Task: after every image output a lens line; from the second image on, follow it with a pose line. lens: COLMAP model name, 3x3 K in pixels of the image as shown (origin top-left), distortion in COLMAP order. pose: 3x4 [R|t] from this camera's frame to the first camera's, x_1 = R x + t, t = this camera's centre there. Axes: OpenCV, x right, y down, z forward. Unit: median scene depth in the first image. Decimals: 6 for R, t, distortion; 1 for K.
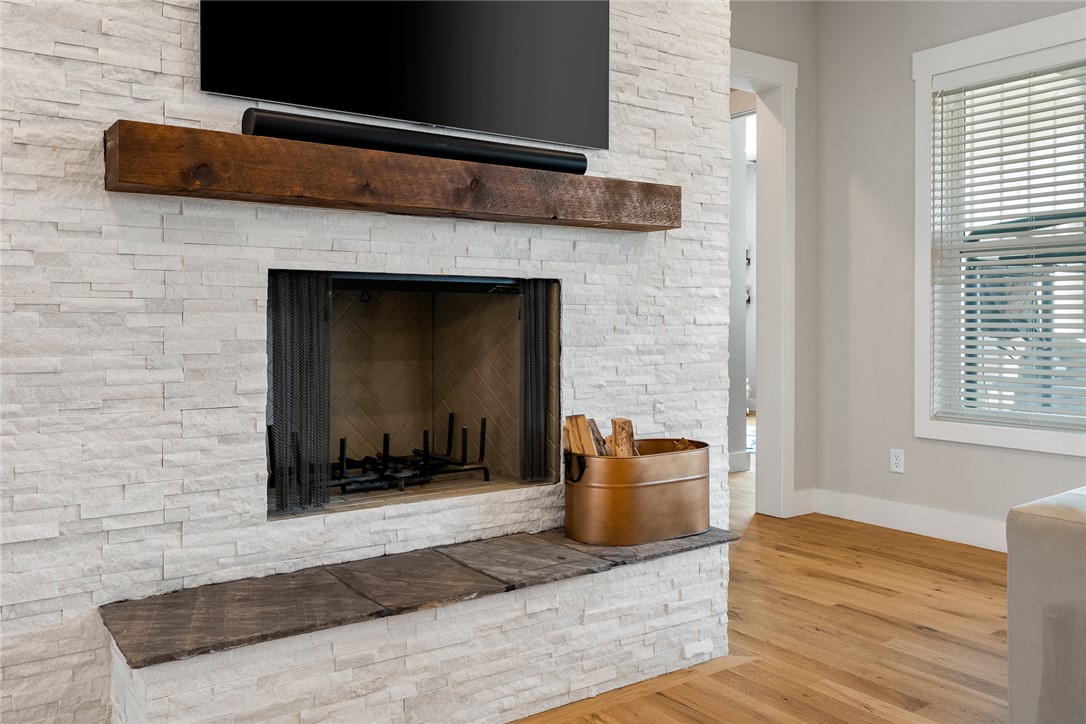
lens RADIAL K [[866.7, 0, 532.2], [0, 866.7, 326.2], [0, 0, 1]] dist [-0.007966, -0.002286]
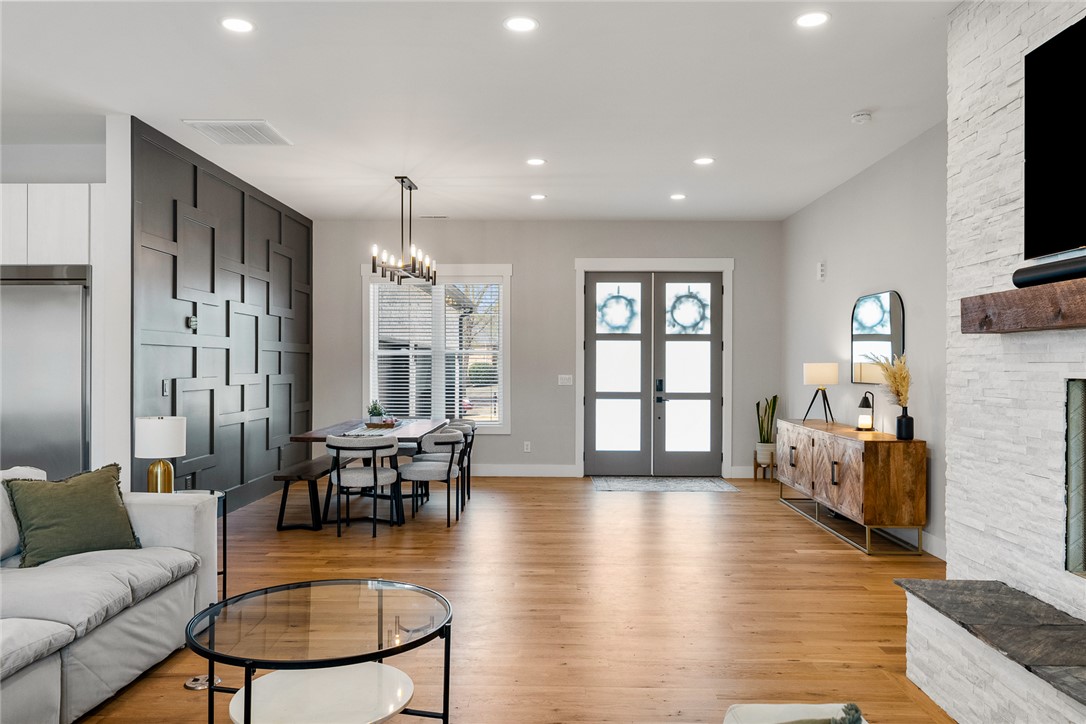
lens RADIAL K [[812.8, 0, 542.5], [0, 812.8, 364.3], [0, 0, 1]] dist [0.024363, 0.003547]
pose [[-0.587582, -0.002019, -0.809162, 1.258913], [-0.008961, 0.999952, 0.004012, -0.092116], [0.809115, 0.009608, -0.587571, 1.167263]]
